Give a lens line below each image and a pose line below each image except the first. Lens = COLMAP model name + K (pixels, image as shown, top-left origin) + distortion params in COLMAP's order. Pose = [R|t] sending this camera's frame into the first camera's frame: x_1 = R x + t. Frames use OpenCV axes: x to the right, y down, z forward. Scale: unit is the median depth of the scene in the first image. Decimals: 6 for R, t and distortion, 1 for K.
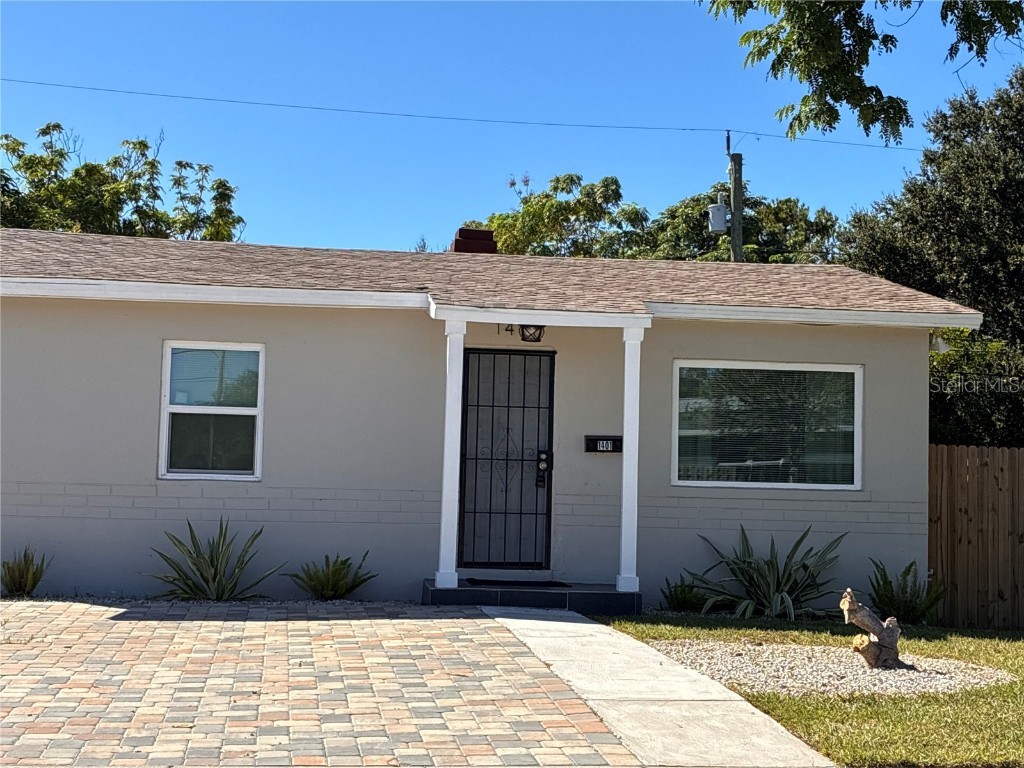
lens RADIAL K [[1673.0, 0, 484.4], [0, 1673.0, 385.0], [0, 0, 1]] dist [0.112517, -0.133382]
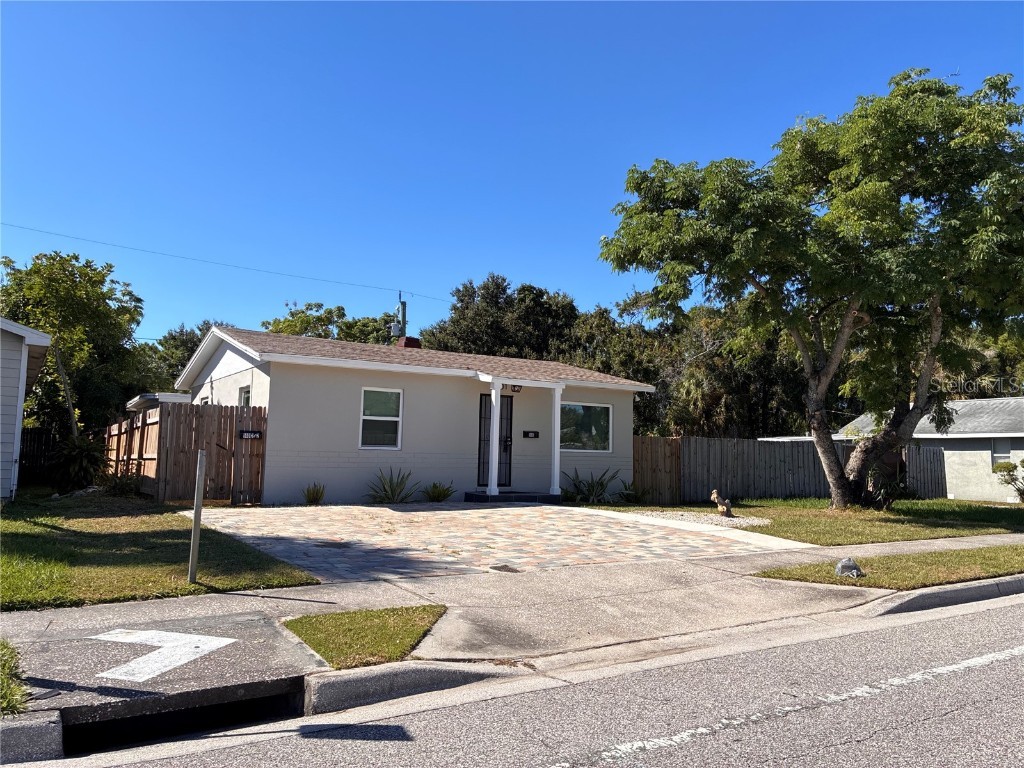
lens RADIAL K [[777.5, 0, 511.6], [0, 777.5, 384.3], [0, 0, 1]] dist [0.060280, -0.082329]
pose [[0.894980, 0.034833, 0.444744, -0.457972], [-0.026271, 0.999332, -0.025403, -0.008320], [-0.445332, 0.011051, 0.895297, -0.004291]]
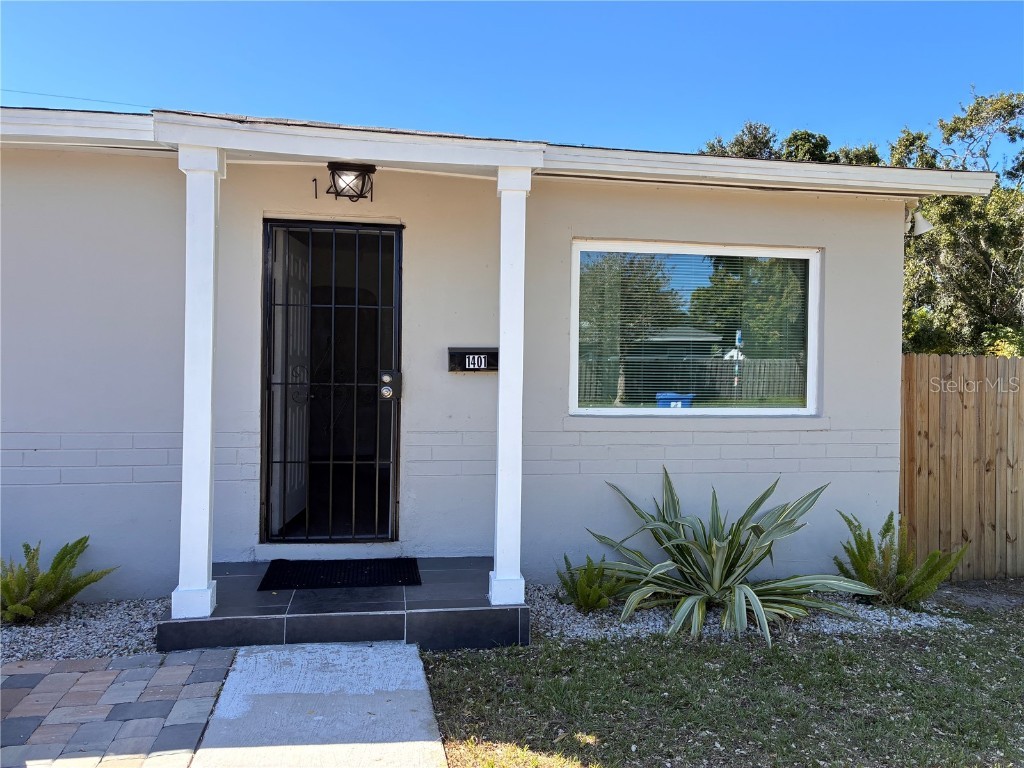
lens RADIAL K [[777.5, 0, 511.6], [0, 777.5, 384.3], [0, 0, 1]] dist [0.060280, -0.082329]
pose [[0.997400, -0.013087, 0.070860, 0.063154], [0.007017, 0.996335, 0.085247, 0.017823], [-0.071716, -0.084528, 0.993837, 0.670966]]
